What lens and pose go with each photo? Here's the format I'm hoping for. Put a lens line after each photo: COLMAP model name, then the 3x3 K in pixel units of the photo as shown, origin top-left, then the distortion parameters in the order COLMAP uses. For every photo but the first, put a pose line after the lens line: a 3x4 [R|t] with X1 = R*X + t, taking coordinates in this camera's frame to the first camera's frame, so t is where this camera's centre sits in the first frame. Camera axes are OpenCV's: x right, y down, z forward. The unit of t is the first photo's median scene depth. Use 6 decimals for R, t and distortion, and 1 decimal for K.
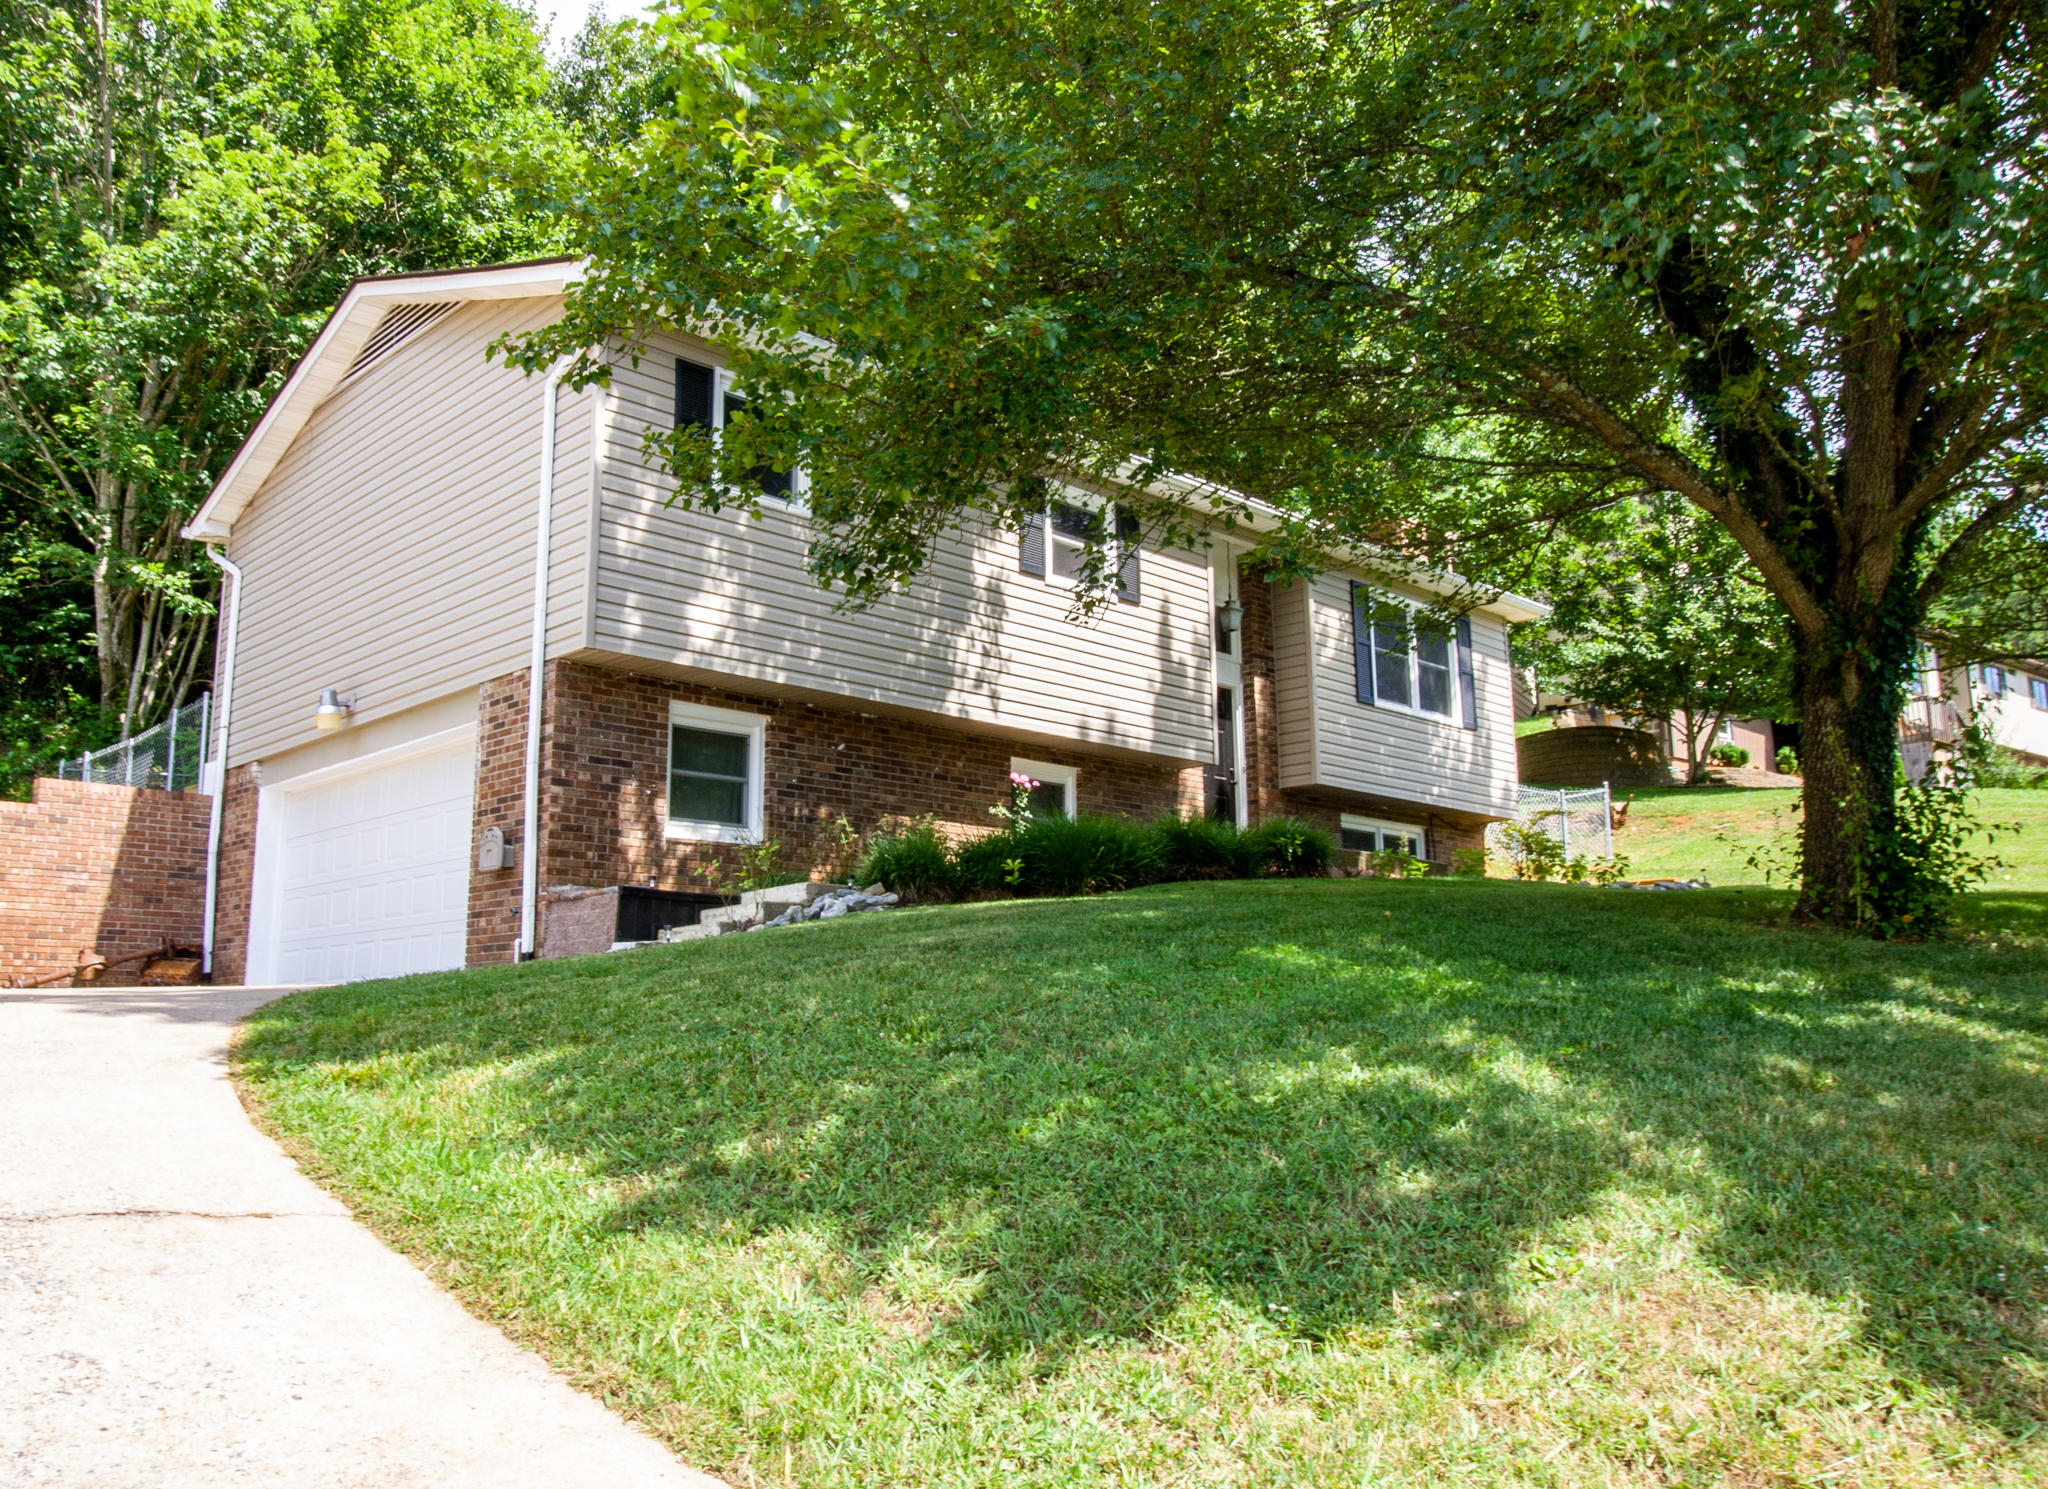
lens RADIAL K [[1623.0, 0, 901.7], [0, 1623.0, 744.7], [0, 0, 1]] dist [-0.003353, 0.003854]
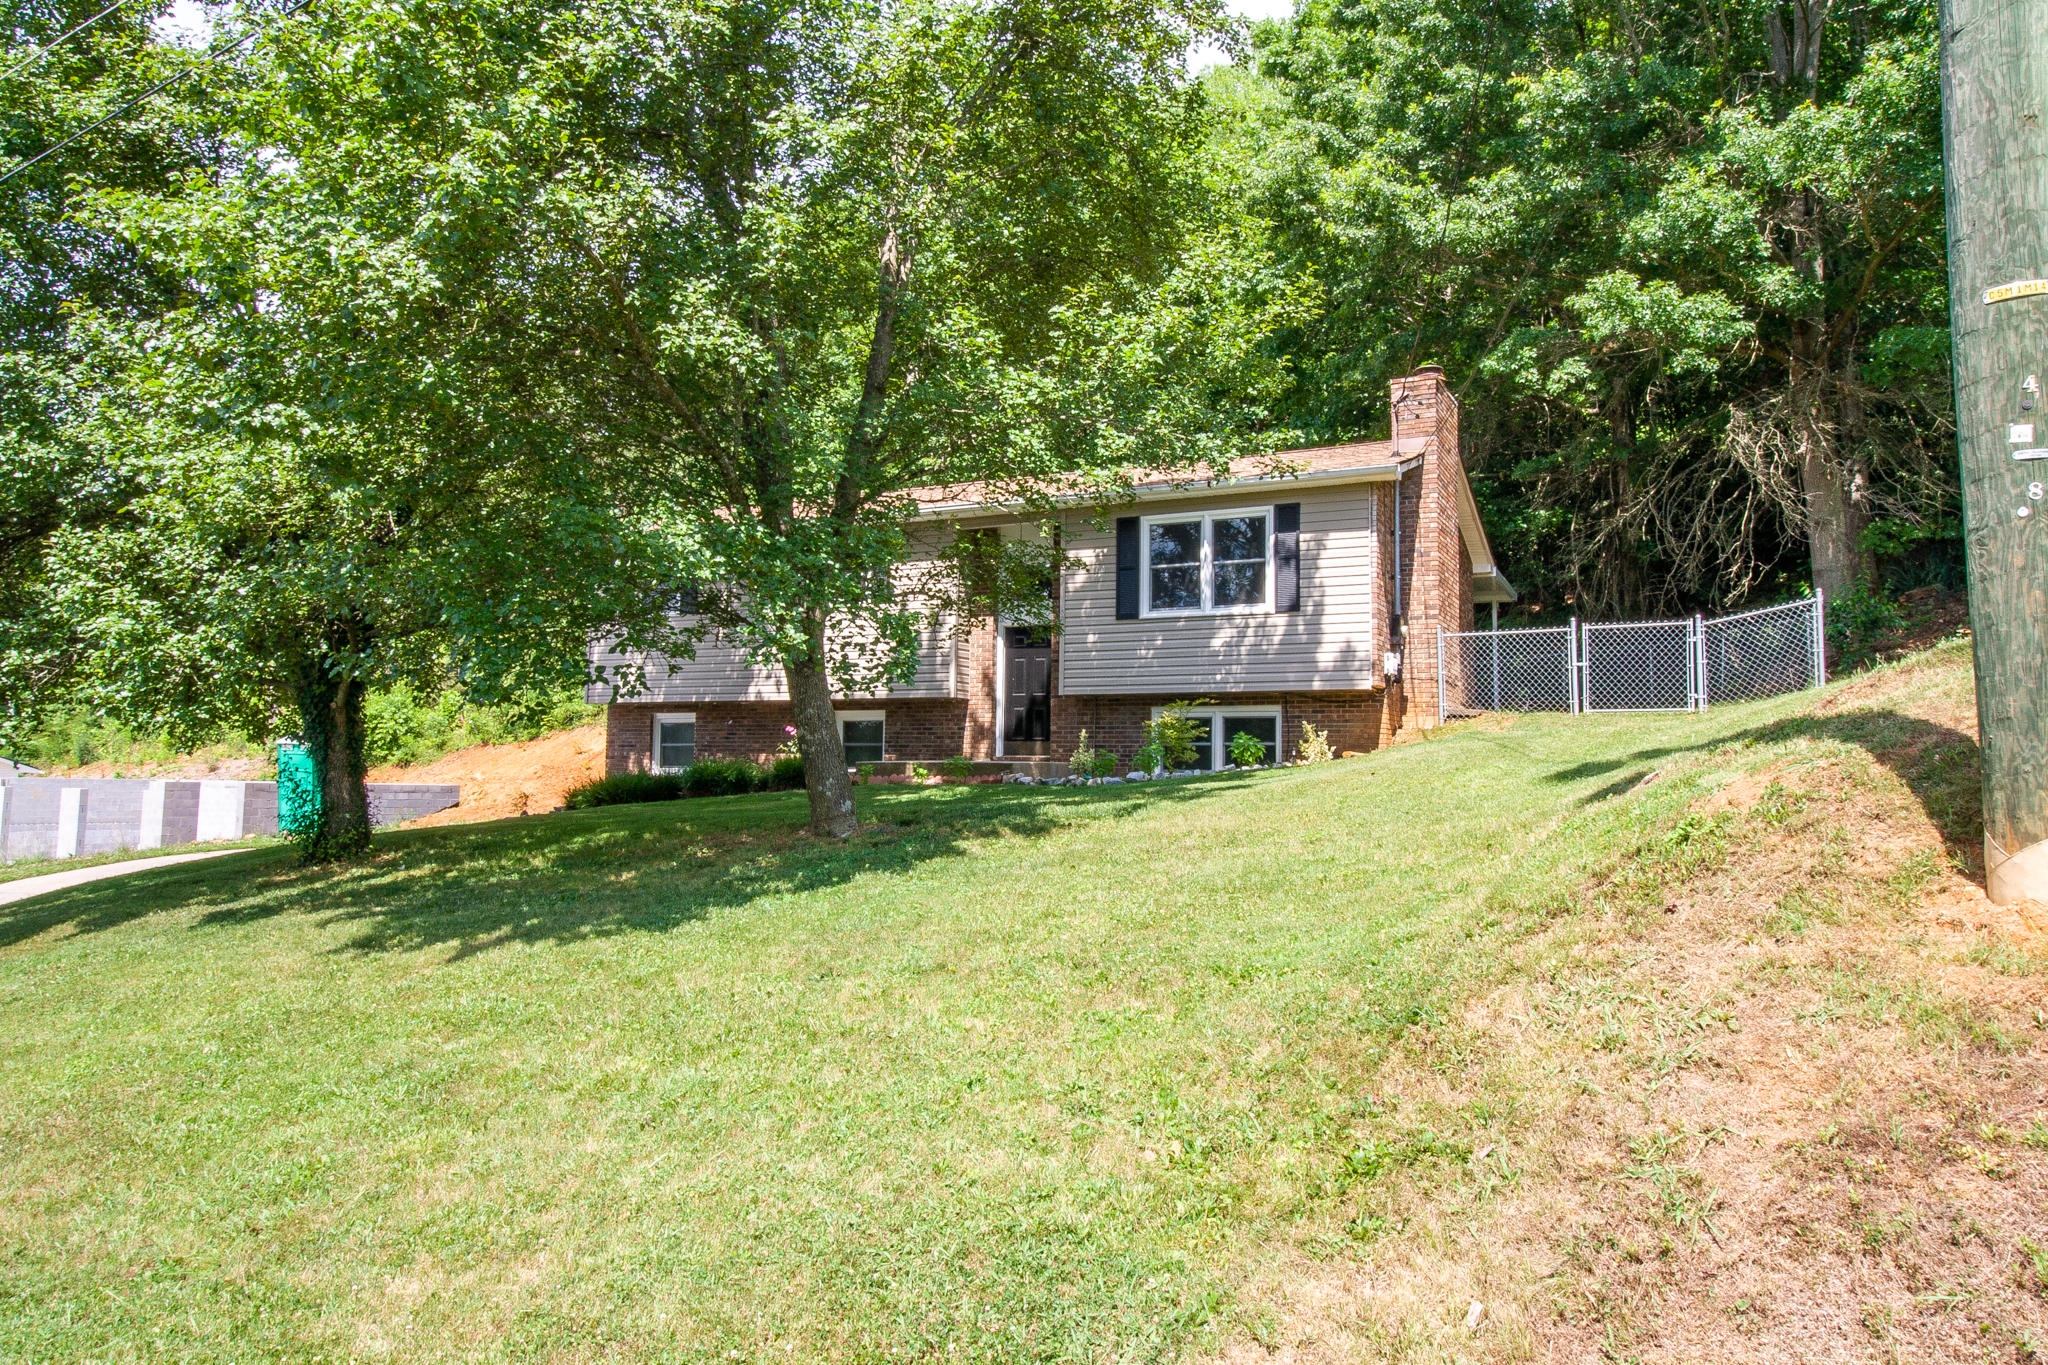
lens RADIAL K [[1364.1, 0, 1023.3], [0, 1364.1, 683.9], [0, 0, 1]] dist [0.000334, -0.000840]
pose [[0.359241, -0.075946, -0.930149, 1.454288], [0.151193, 0.988253, -0.022297, 0.041075], [0.920916, -0.132623, 0.366504, 0.662424]]
